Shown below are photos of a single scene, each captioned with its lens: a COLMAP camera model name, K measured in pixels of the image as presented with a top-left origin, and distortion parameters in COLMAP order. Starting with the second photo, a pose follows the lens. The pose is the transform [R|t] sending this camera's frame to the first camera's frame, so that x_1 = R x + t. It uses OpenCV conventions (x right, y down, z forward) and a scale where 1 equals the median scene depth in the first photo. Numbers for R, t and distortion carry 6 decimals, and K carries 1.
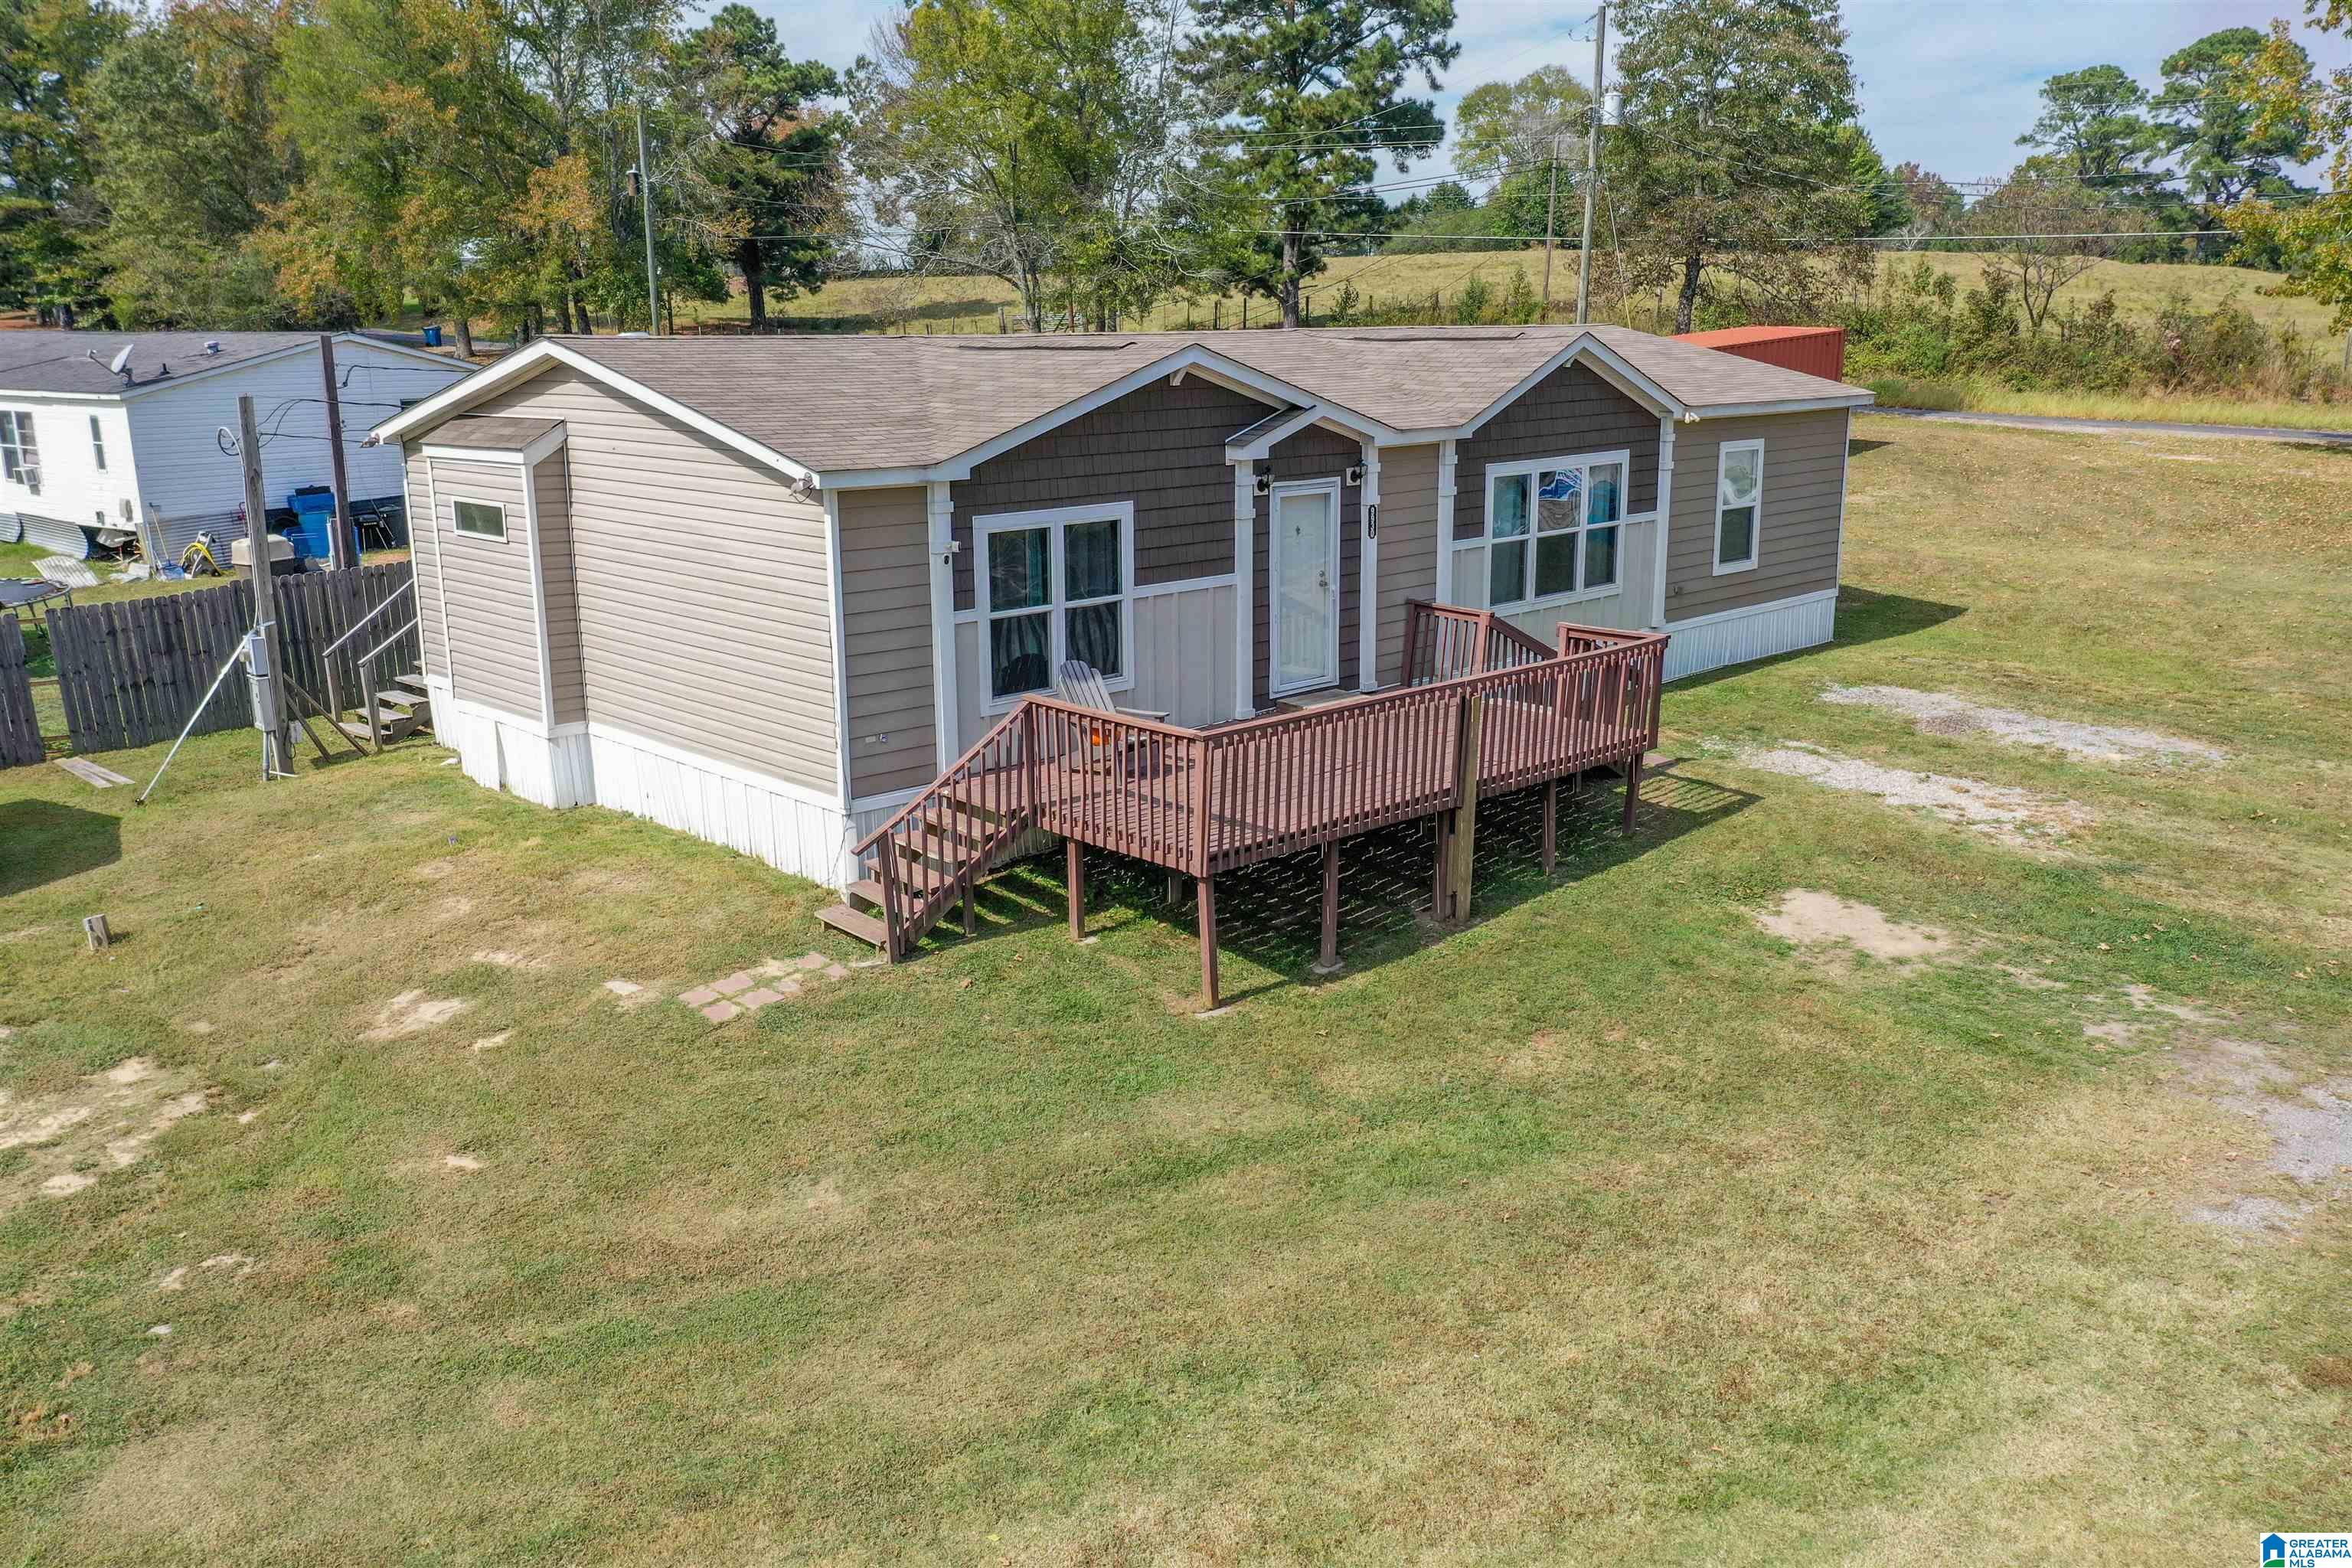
lens RADIAL K [[1861.6, 0, 1176.0], [0, 1861.6, 784.0], [0, 0, 1]] dist [0.009449, 0.007405]
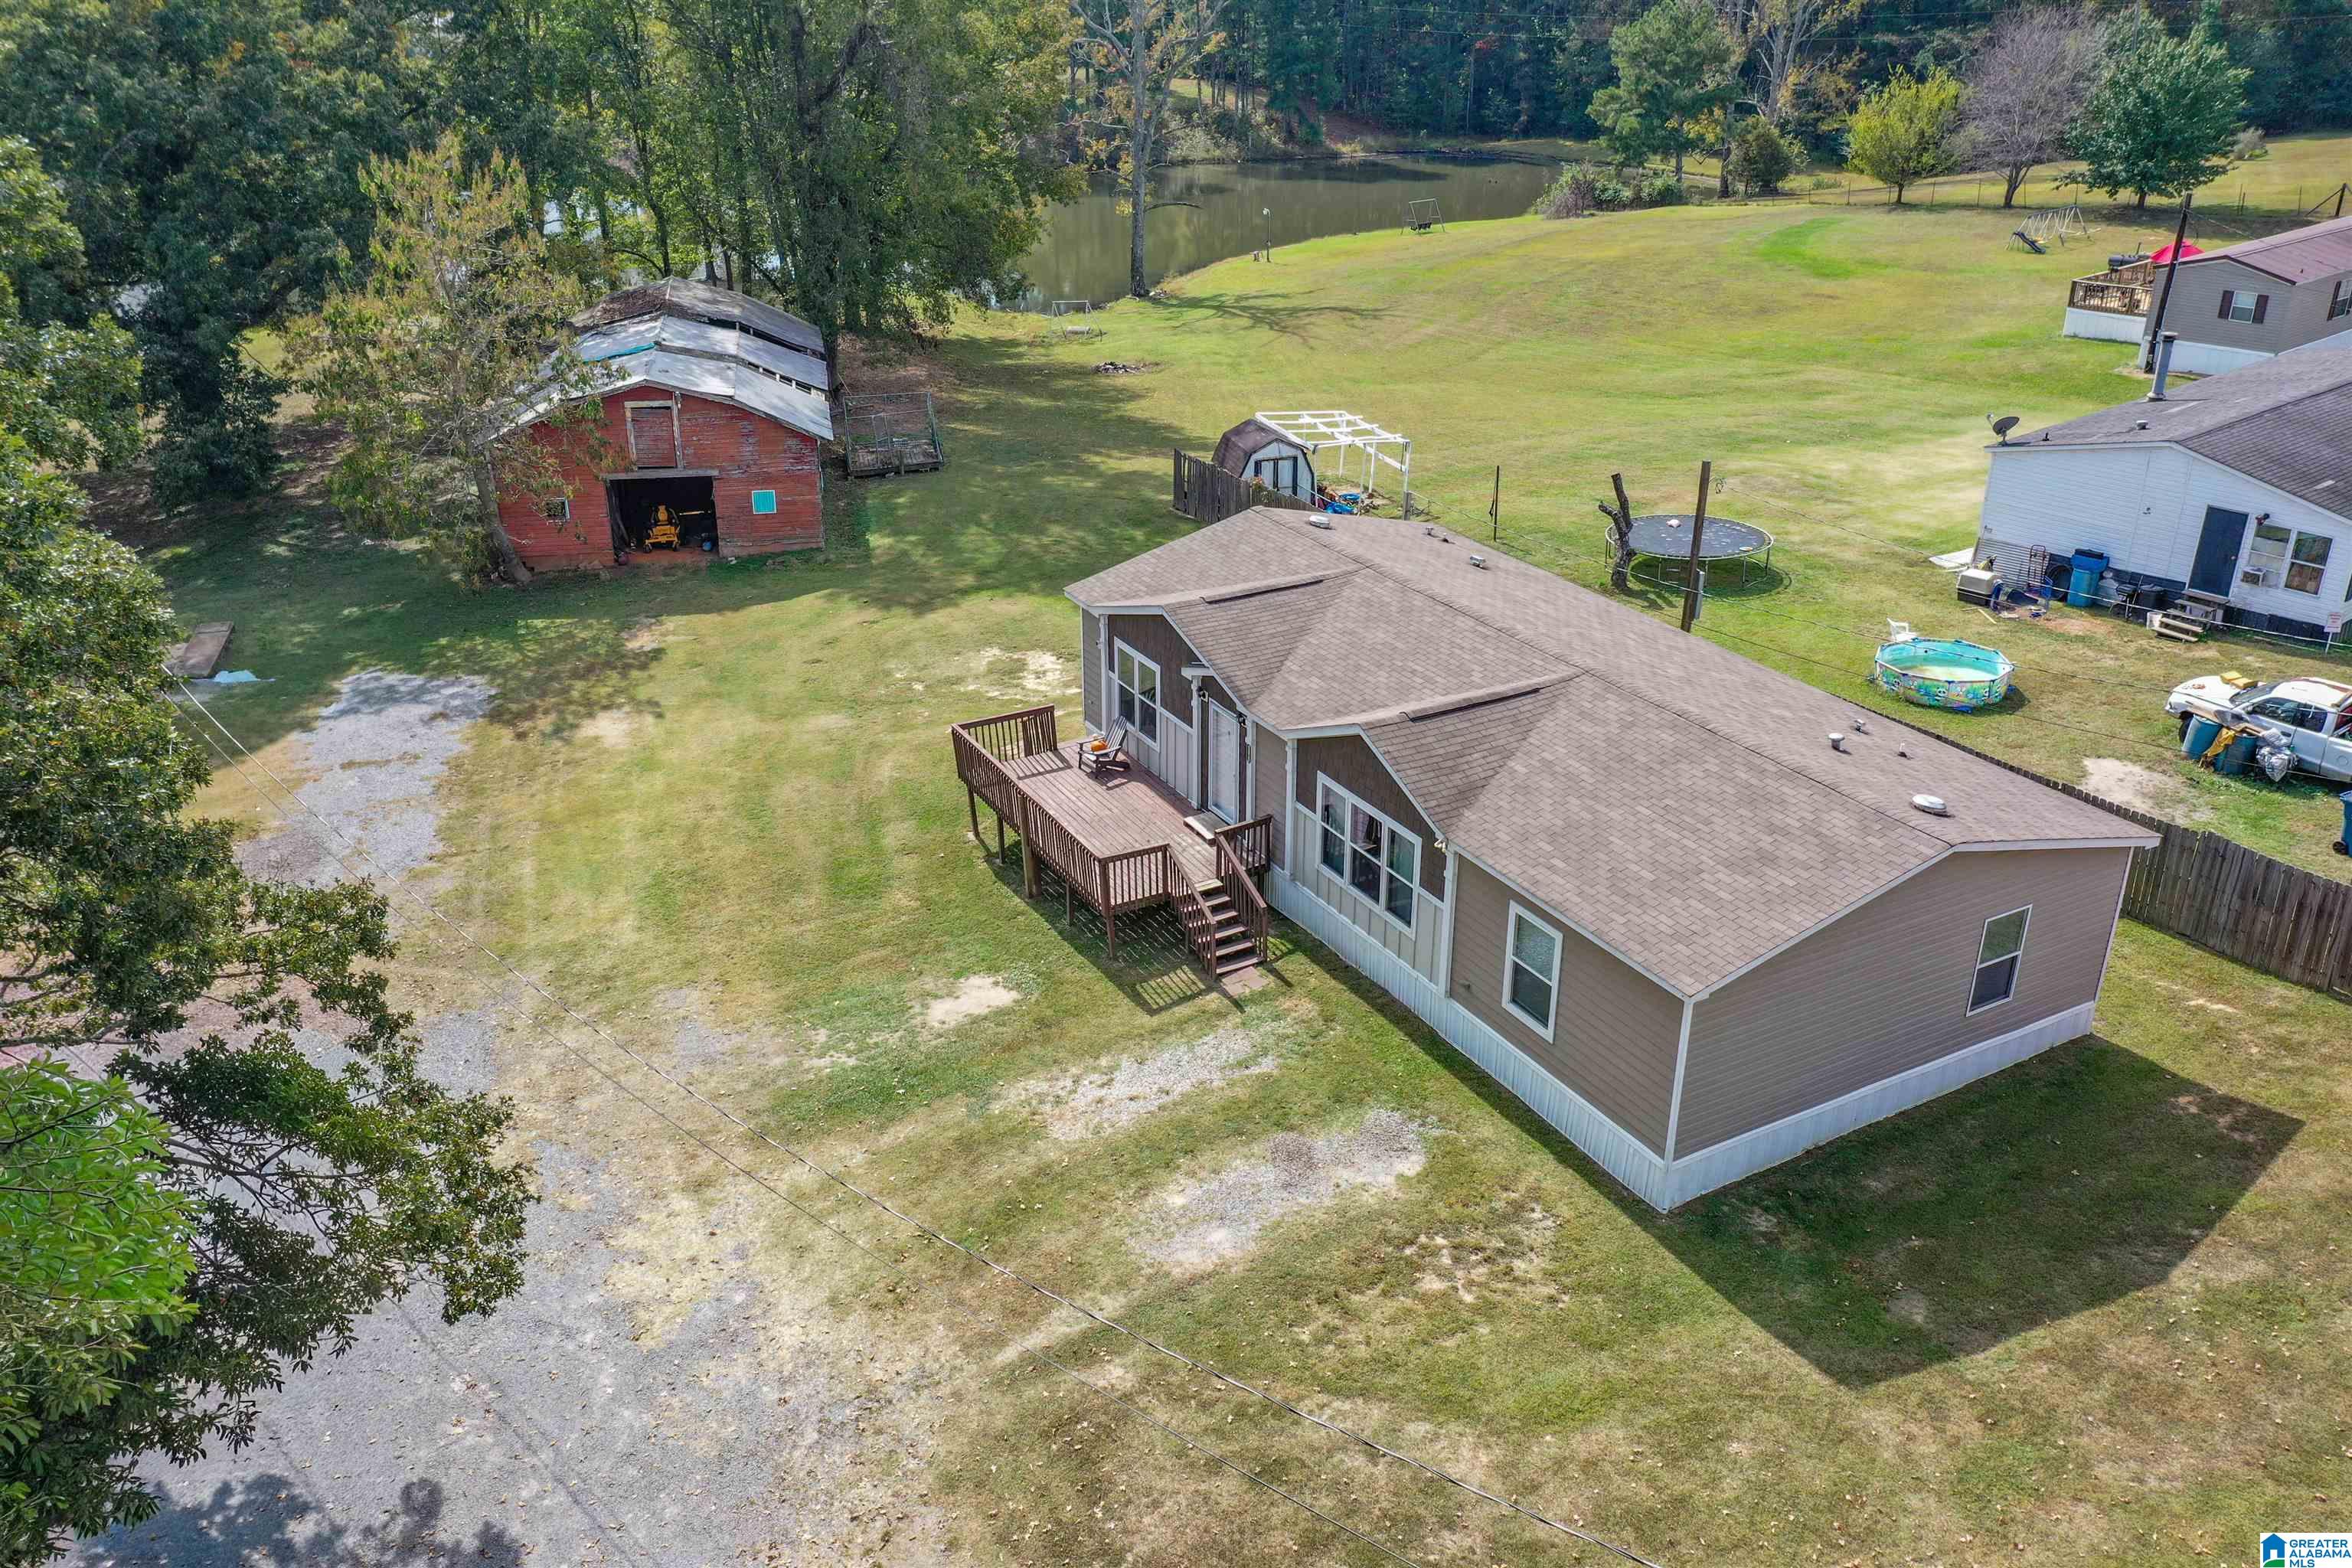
lens RADIAL K [[1850.5, 0, 1176.0], [0, 1850.5, 784.0], [0, 0, 1]] dist [0.008841, 0.004442]
pose [[-0.261615, 0.410864, -0.873355, 1.554823], [-0.230114, 0.852223, 0.469854, -0.868541], [0.937339, 0.323892, -0.128408, 1.160484]]
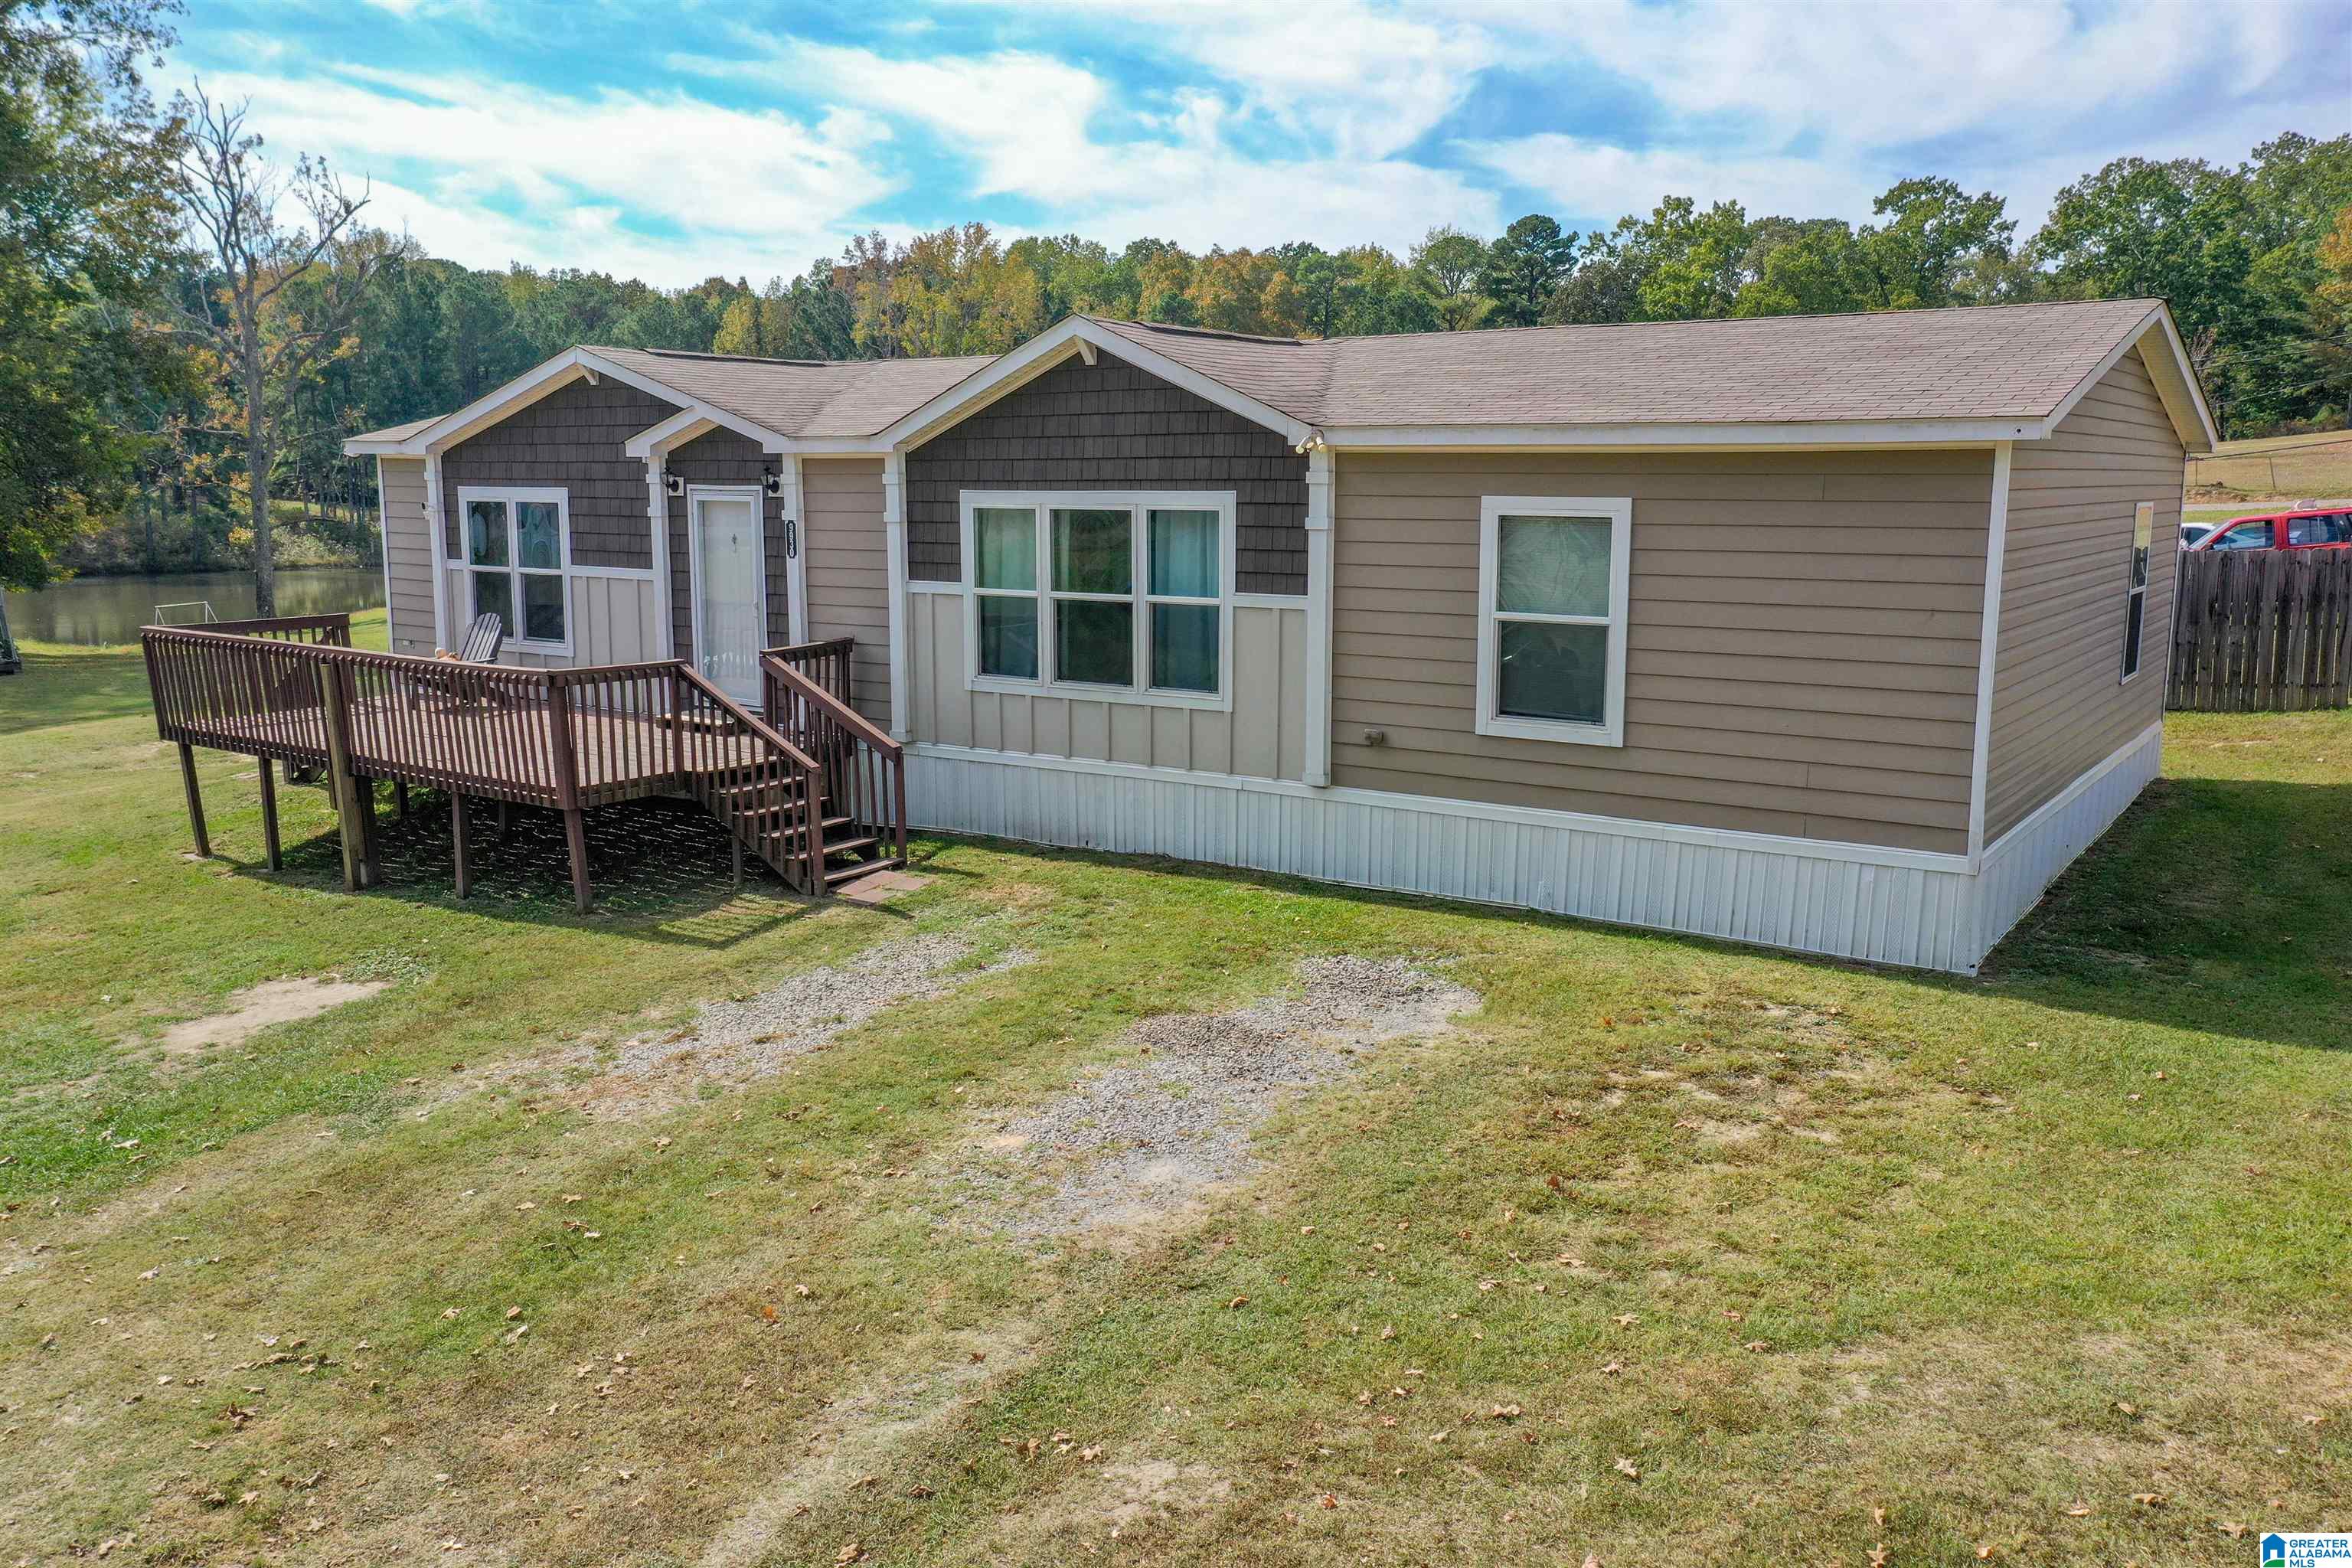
lens RADIAL K [[1861.6, 0, 1176.0], [0, 1861.6, 784.0], [0, 0, 1]] dist [0.009449, 0.007405]
pose [[0.196968, 0.170268, -0.965511, 1.026601], [-0.240995, 0.962997, 0.120660, -0.180506], [0.950329, 0.208917, 0.230713, 0.996679]]
